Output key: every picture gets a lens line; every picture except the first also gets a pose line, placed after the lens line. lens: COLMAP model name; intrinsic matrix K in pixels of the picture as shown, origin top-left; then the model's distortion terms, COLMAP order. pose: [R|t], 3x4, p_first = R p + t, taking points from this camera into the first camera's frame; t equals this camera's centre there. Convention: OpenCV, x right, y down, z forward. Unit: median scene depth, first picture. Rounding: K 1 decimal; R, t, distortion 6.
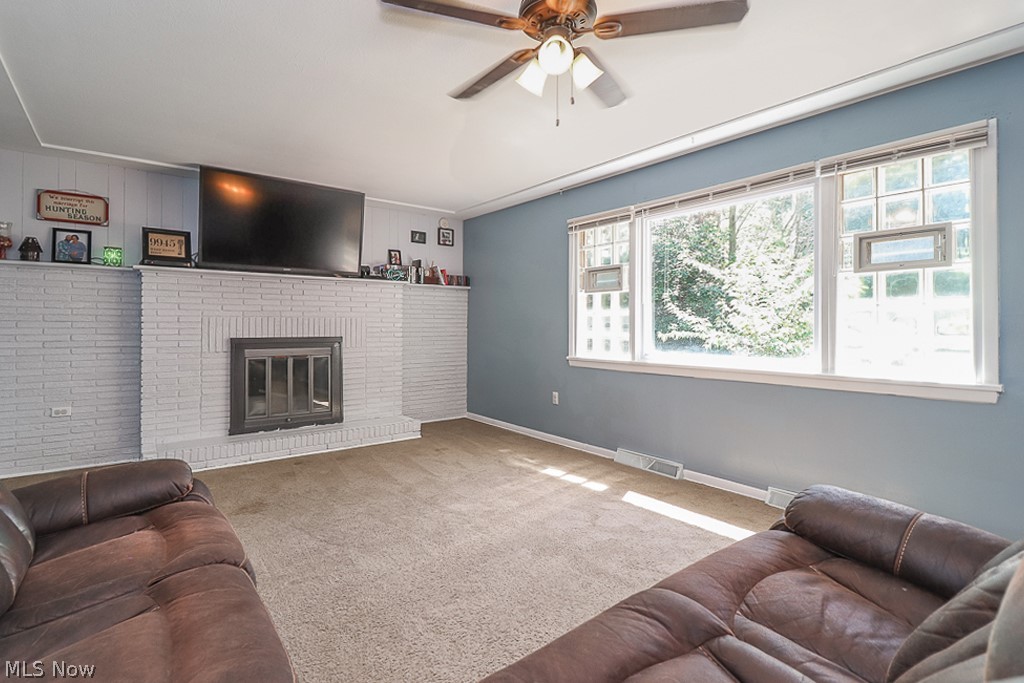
lens RADIAL K [[494.8, 0, 509.6], [0, 494.8, 322.6], [0, 0, 1]] dist [0.001174, 0.000209]
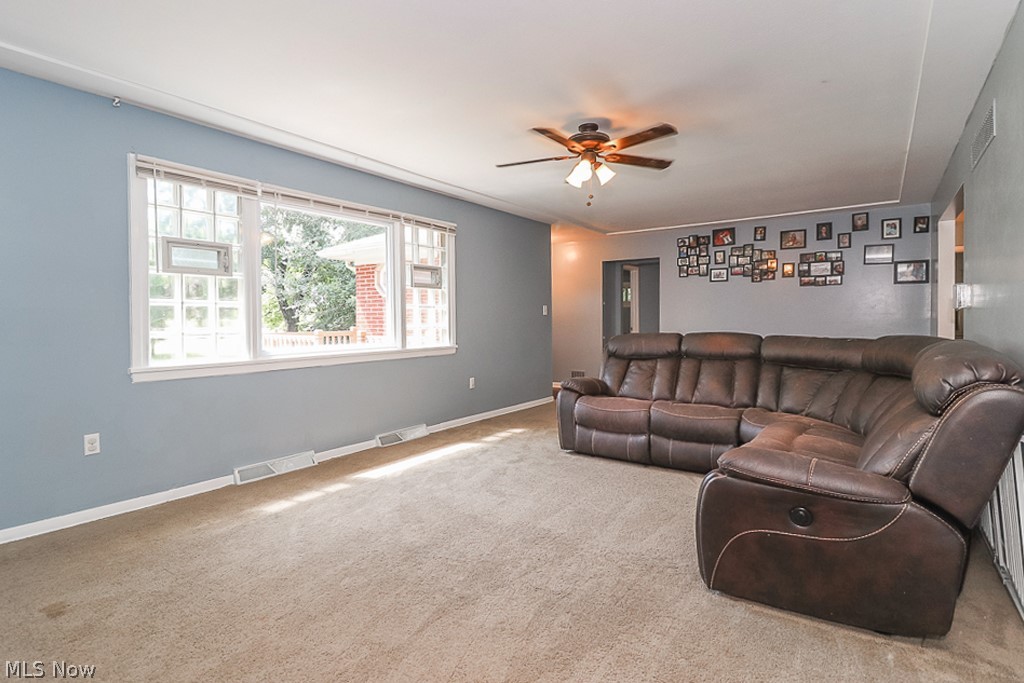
lens RADIAL K [[494.8, 0, 509.6], [0, 494.8, 322.6], [0, 0, 1]] dist [0.001174, 0.000209]
pose [[-0.278668, 0.001453, 0.960386, -0.678124], [0.007892, 0.999969, 0.000777, 0.014303], [-0.960355, 0.007796, -0.278671, 0.776233]]
